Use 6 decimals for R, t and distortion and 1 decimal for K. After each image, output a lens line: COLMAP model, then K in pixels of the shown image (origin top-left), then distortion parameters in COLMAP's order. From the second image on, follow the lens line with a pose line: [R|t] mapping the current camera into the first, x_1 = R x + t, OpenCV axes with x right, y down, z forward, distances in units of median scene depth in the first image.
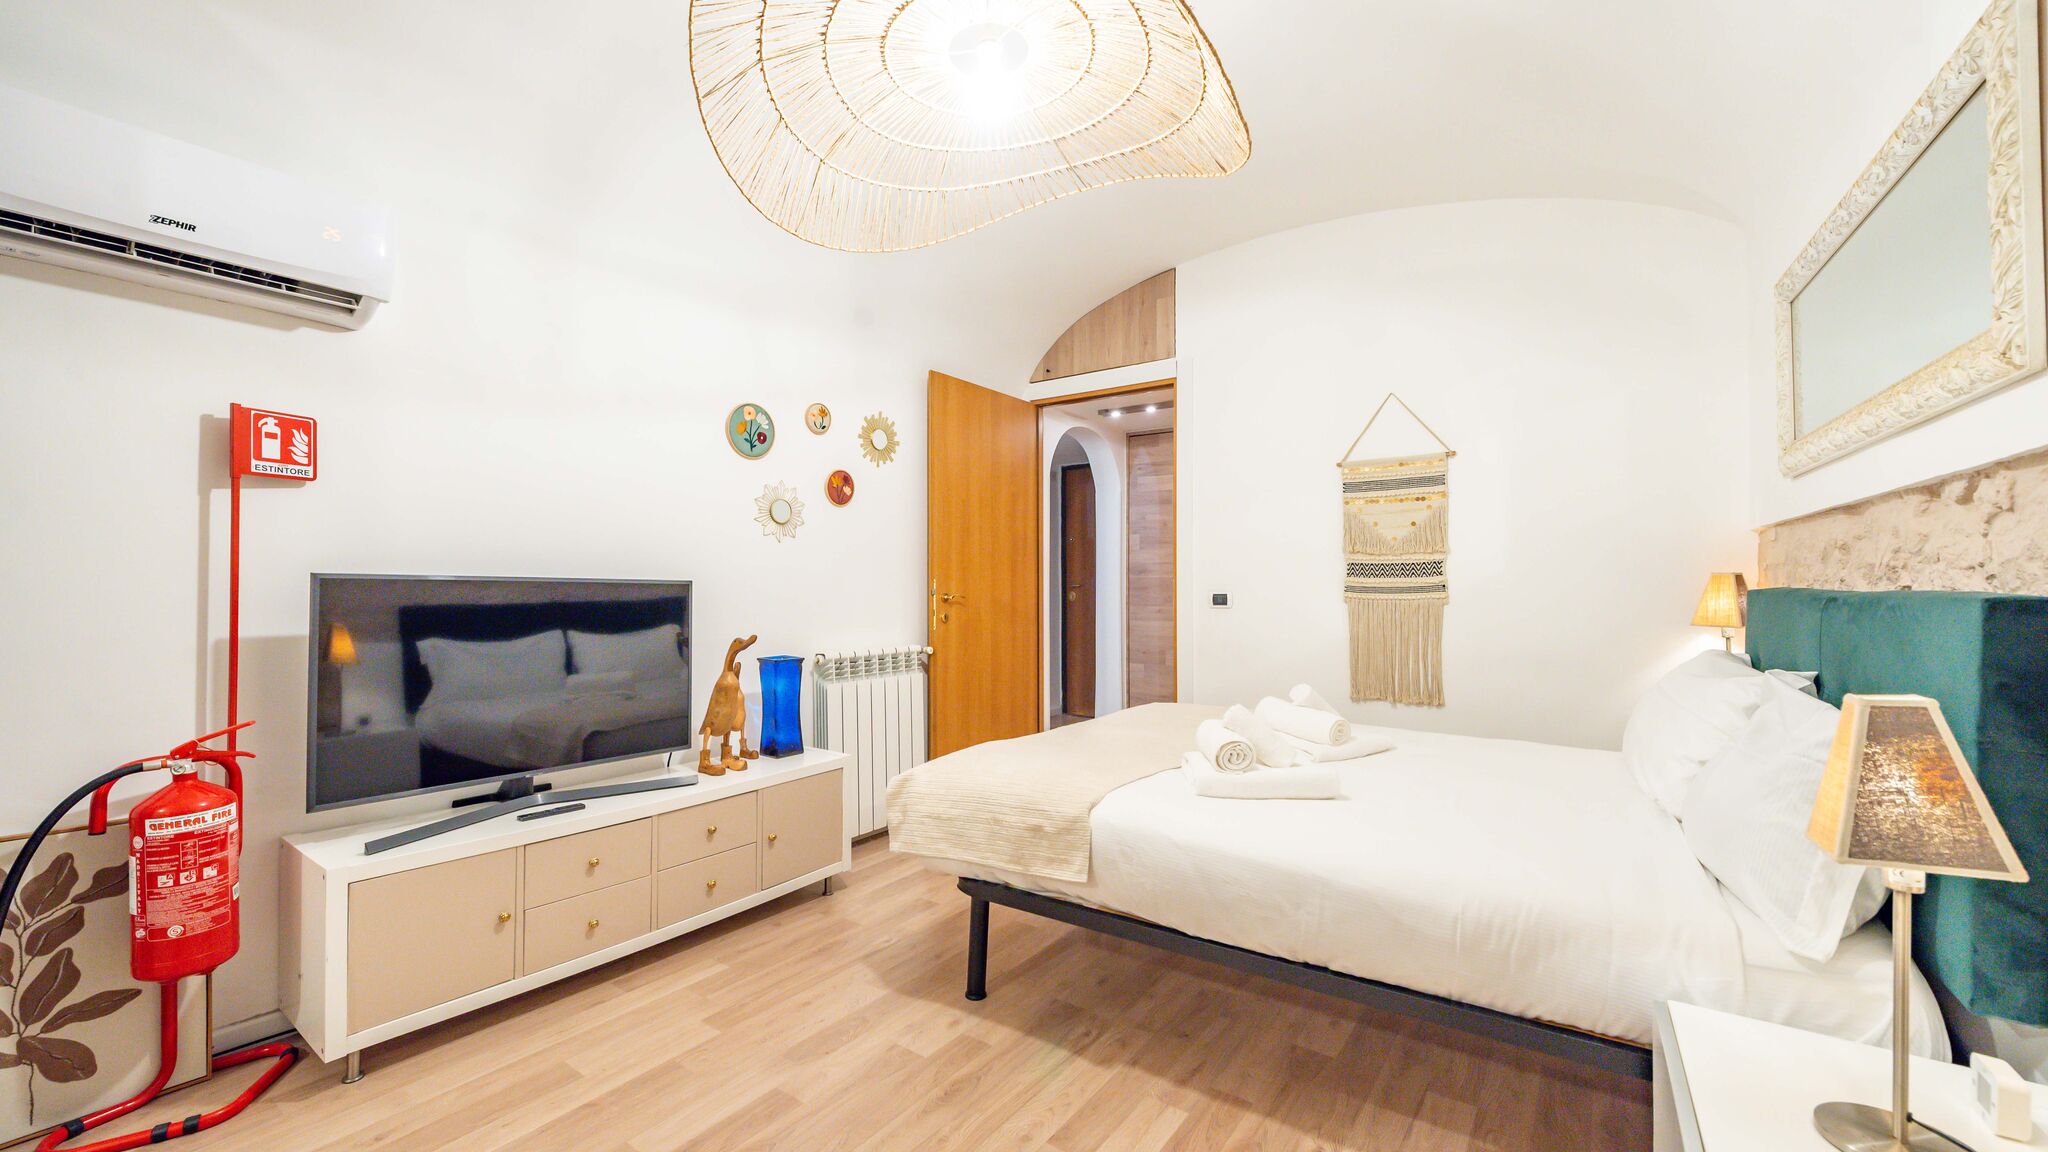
lens RADIAL K [[800.4, 0, 1016.9], [0, 800.4, 579.6], [0, 0, 1]] dist [0.013316, -0.005293]
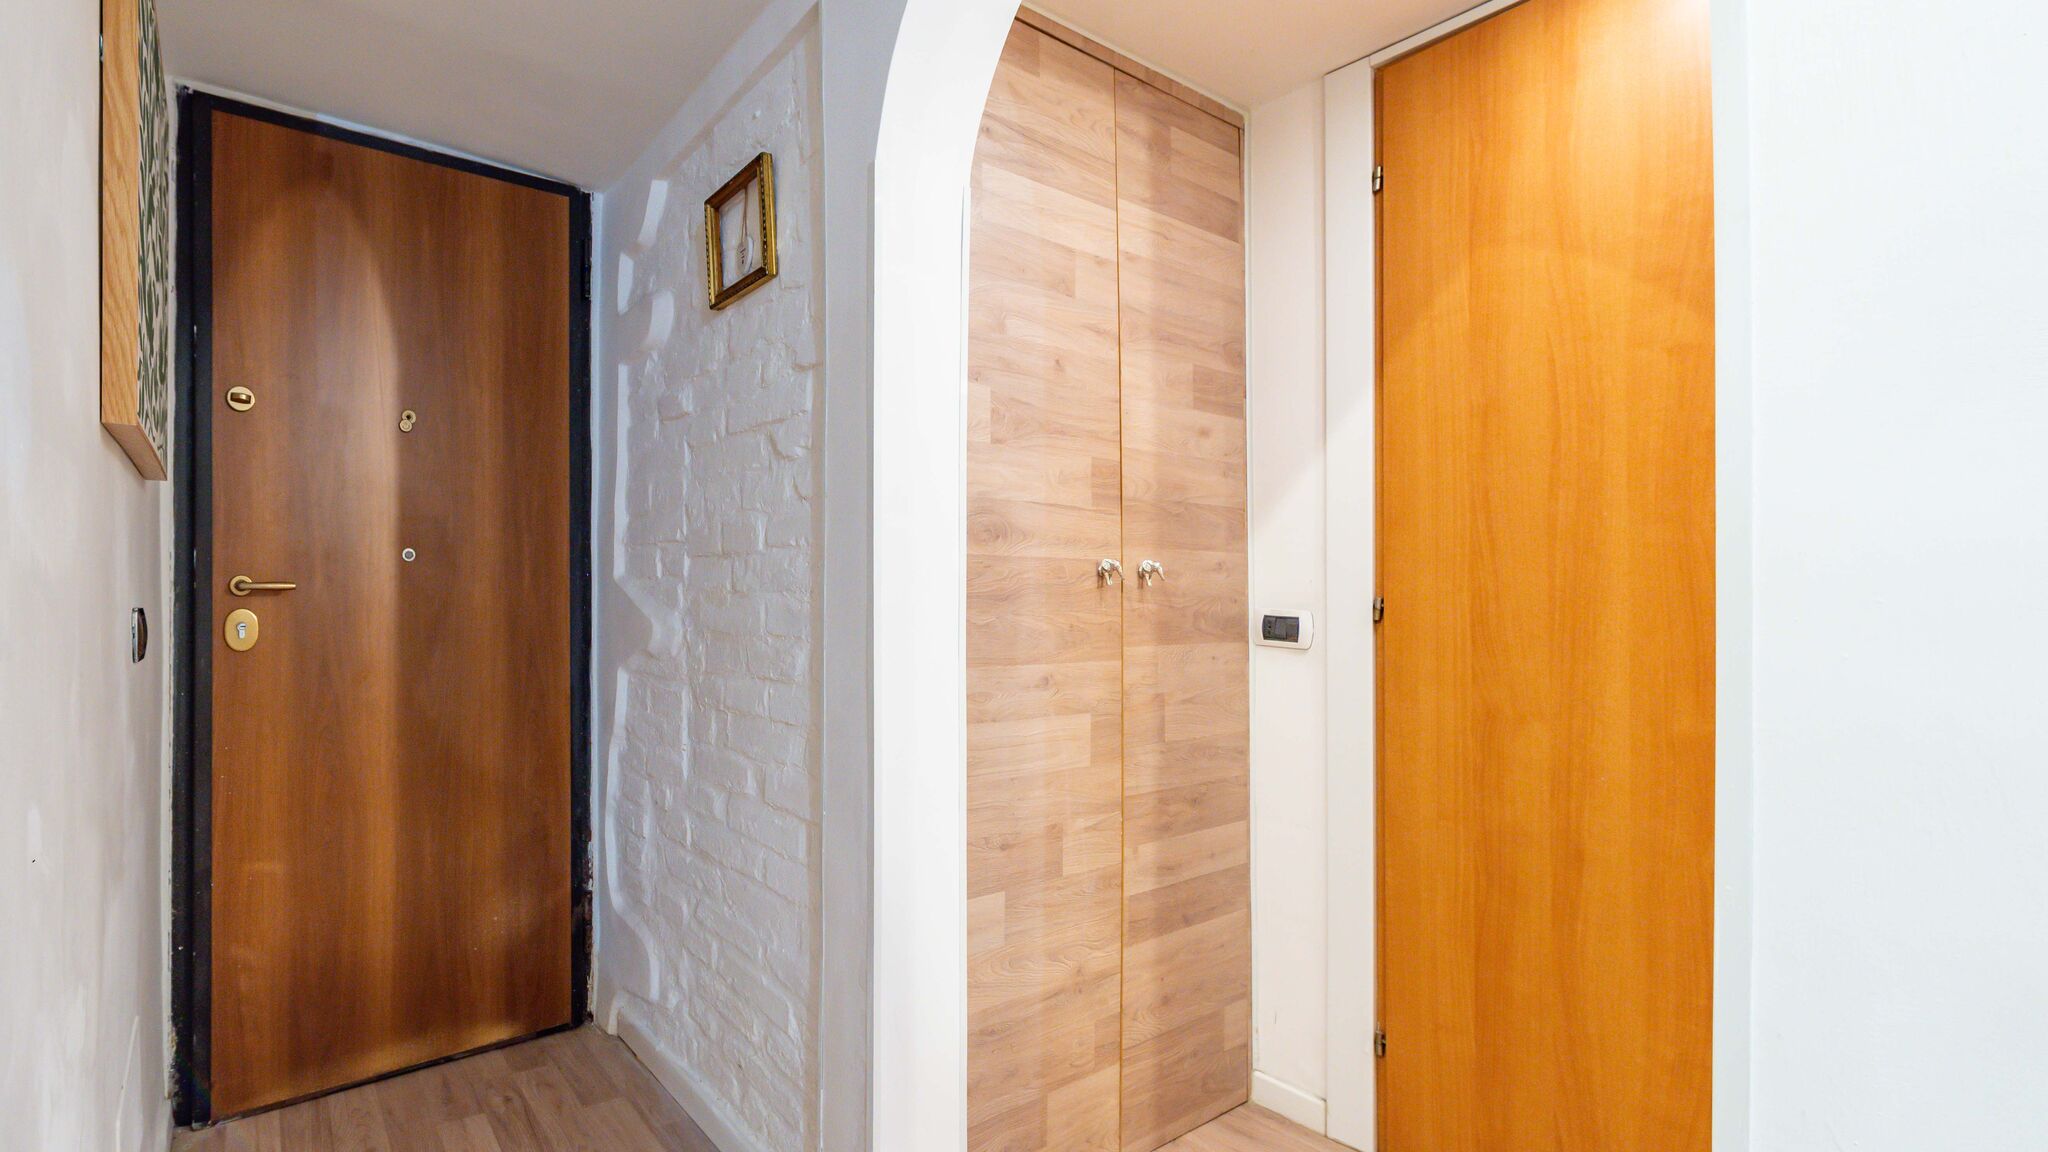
lens RADIAL K [[931.1, 0, 717.9], [0, 931.1, 584.0], [0, 0, 1]] dist [0.004225, 0.000069]
pose [[0.401633, 0.011570, 0.915728, -0.234346], [-0.011080, 0.999908, -0.007774, 0.015032], [-0.915734, -0.007024, 0.401724, 1.469096]]
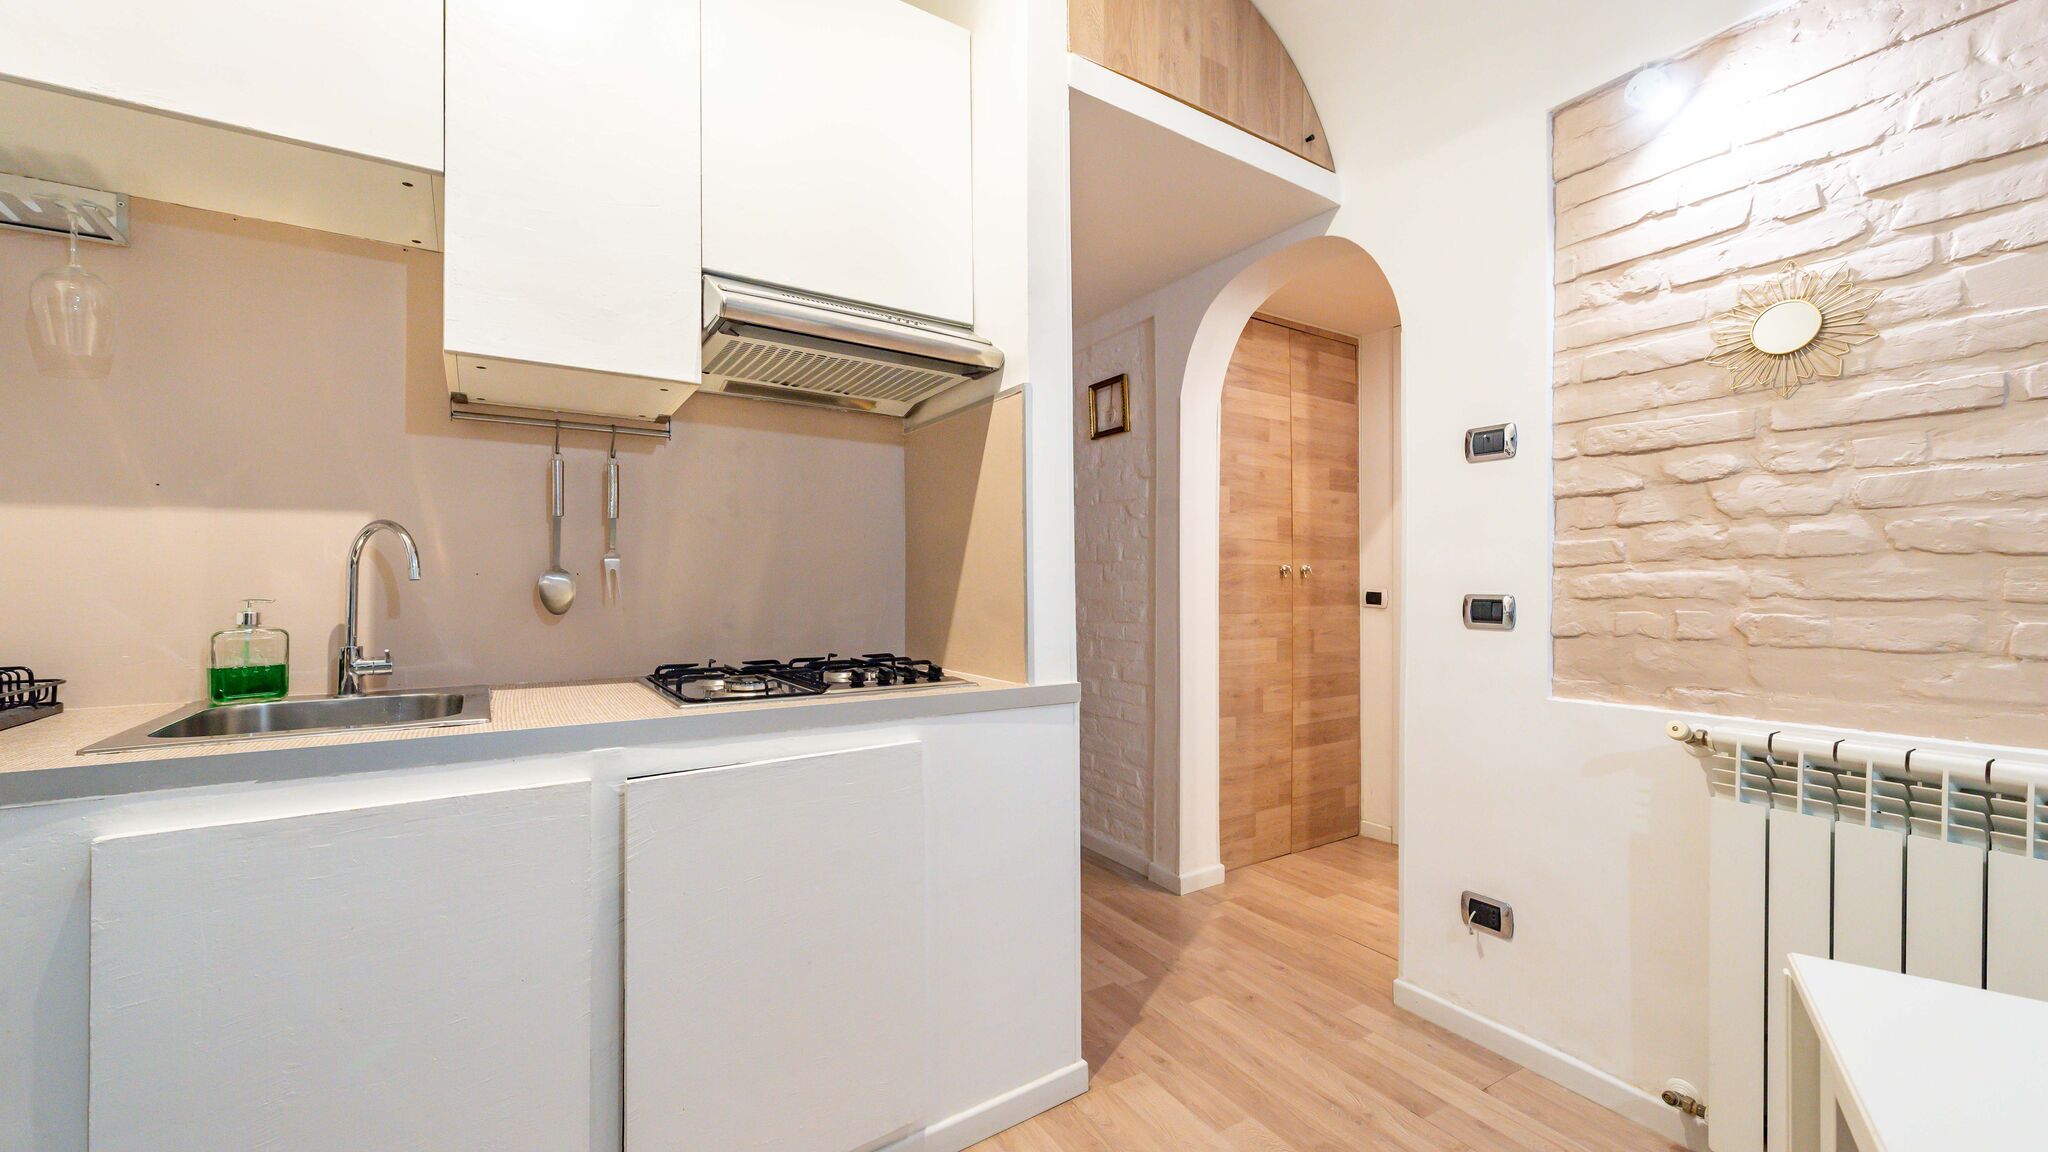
lens RADIAL K [[800.4, 0, 1016.9], [0, 800.4, 579.6], [0, 0, 1]] dist [0.013316, -0.005293]
pose [[0.383144, 0.004060, 0.923680, -0.647828], [-0.009396, 0.999956, -0.000497, 0.015610], [-0.923641, -0.008488, 0.383165, 1.411194]]
